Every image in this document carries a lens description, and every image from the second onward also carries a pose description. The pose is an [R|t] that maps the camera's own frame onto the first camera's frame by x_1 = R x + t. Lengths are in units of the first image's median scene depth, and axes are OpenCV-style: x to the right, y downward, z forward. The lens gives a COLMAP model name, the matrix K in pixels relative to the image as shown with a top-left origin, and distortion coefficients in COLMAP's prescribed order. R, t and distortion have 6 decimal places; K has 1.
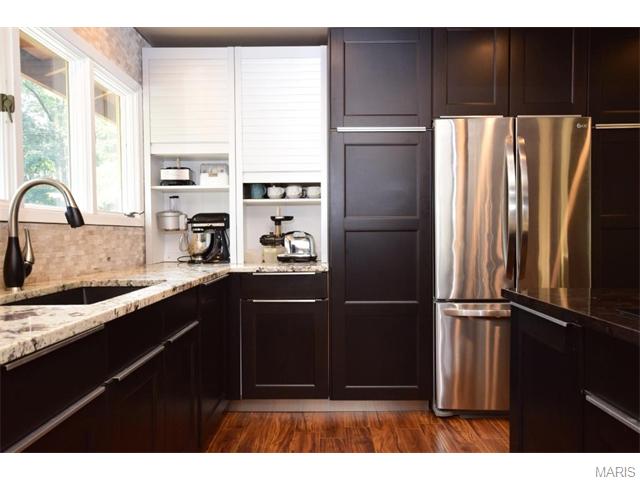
lens RADIAL K [[449.1, 0, 319.9], [0, 449.1, 239.8], [0, 0, 1]] dist [0.000399, -0.000296]
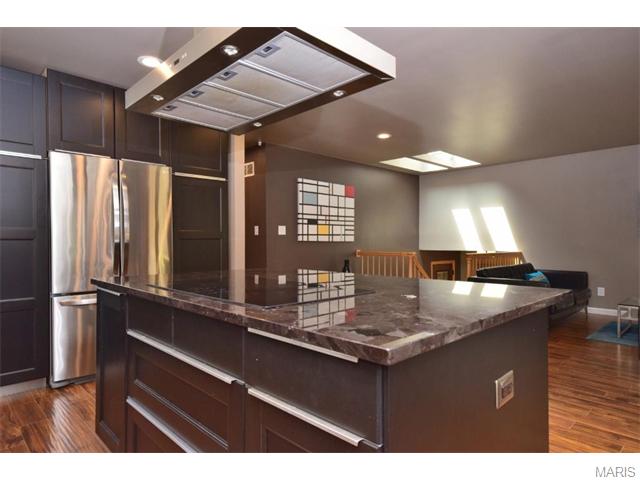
lens RADIAL K [[387.6, 0, 318.5], [0, 387.6, 243.7], [0, 0, 1]] dist [0.008416, 0.013053]
pose [[0.703618, -0.000412, 0.710579, 0.006313], [0.006556, 0.999961, -0.005912, 0.002061], [-0.710549, 0.008818, 0.703593, -0.300110]]
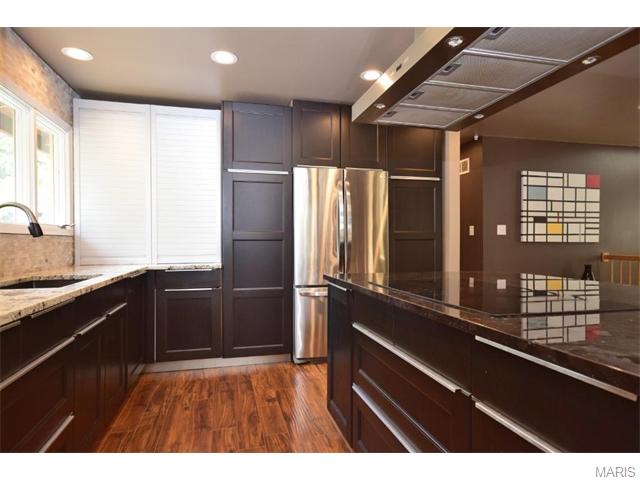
lens RADIAL K [[387.6, 0, 324.2], [0, 387.6, 244.4], [0, 0, 1]] dist [0.008416, 0.013053]
pose [[0.963456, 0.003469, 0.267845, 0.003014], [-0.001670, 0.999974, -0.006947, 0.001715], [-0.267863, 0.006246, 0.963437, -0.290746]]
